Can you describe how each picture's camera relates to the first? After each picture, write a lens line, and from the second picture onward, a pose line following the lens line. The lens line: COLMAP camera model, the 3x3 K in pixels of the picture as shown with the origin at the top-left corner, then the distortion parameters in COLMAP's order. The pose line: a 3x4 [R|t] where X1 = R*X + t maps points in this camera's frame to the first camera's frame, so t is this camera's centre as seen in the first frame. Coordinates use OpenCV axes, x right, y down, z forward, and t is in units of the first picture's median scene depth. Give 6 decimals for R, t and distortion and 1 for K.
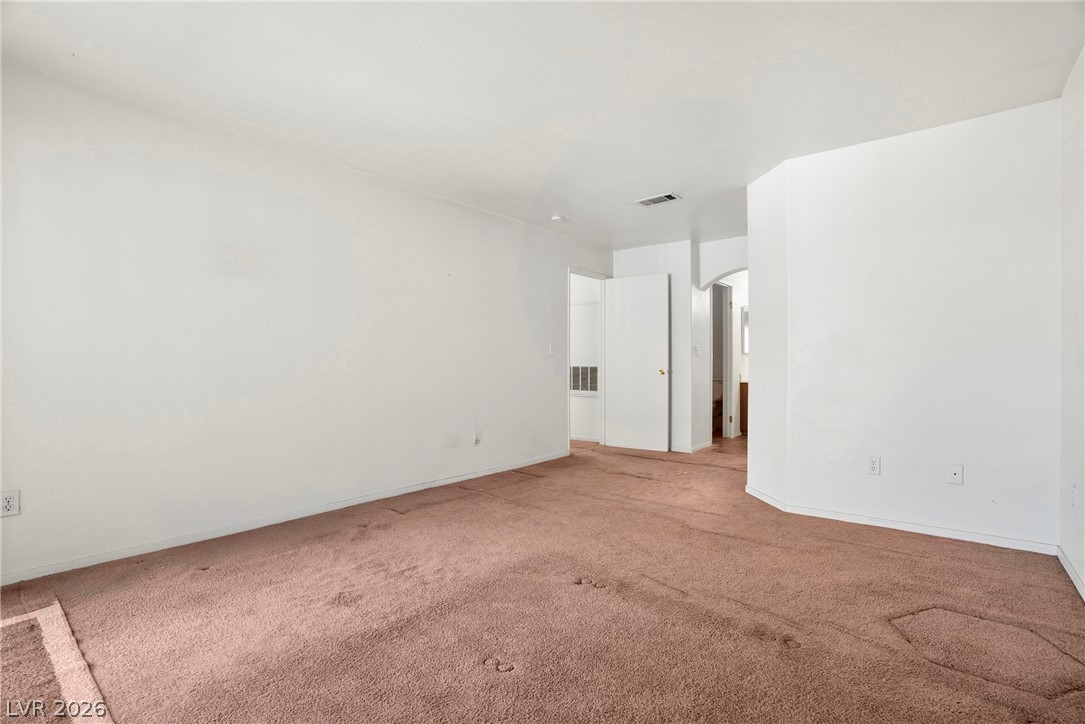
lens RADIAL K [[504.0, 0, 542.5], [0, 504.0, 362.0], [0, 0, 1]] dist [-0.003064, -0.000574]
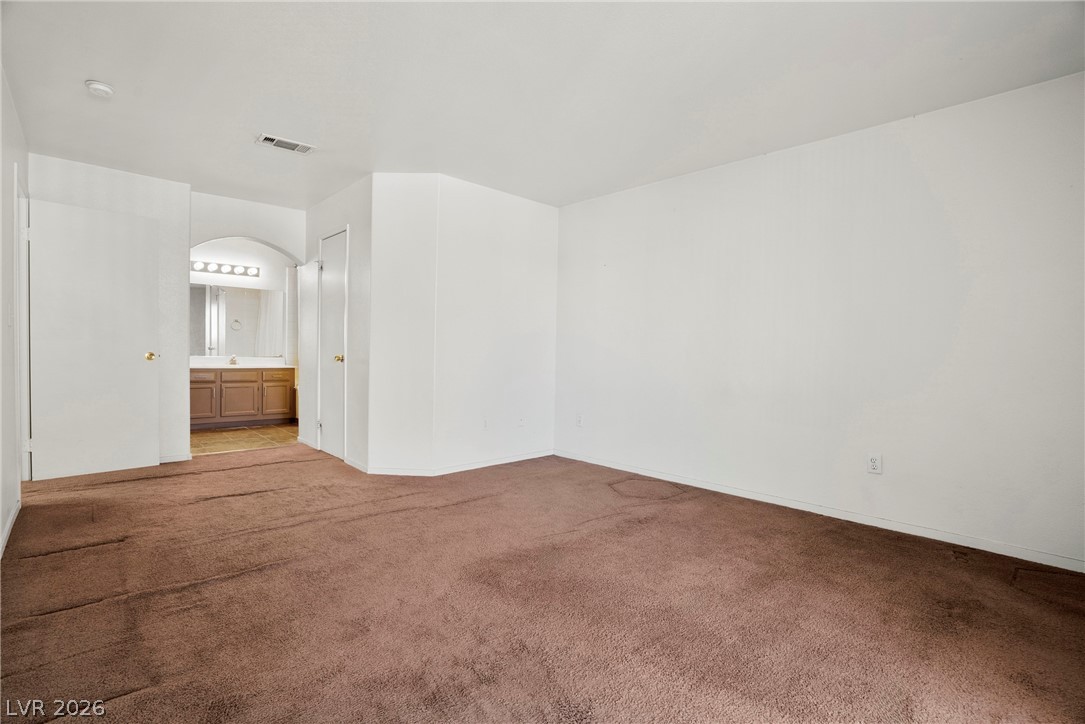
lens RADIAL K [[504.0, 0, 542.5], [0, 504.0, 362.0], [0, 0, 1]] dist [-0.003064, -0.000574]
pose [[0.149168, -0.013774, 0.988716, -0.657783], [-0.019619, 0.999665, 0.016886, 0.005920], [-0.988617, -0.021916, 0.148847, 0.596006]]
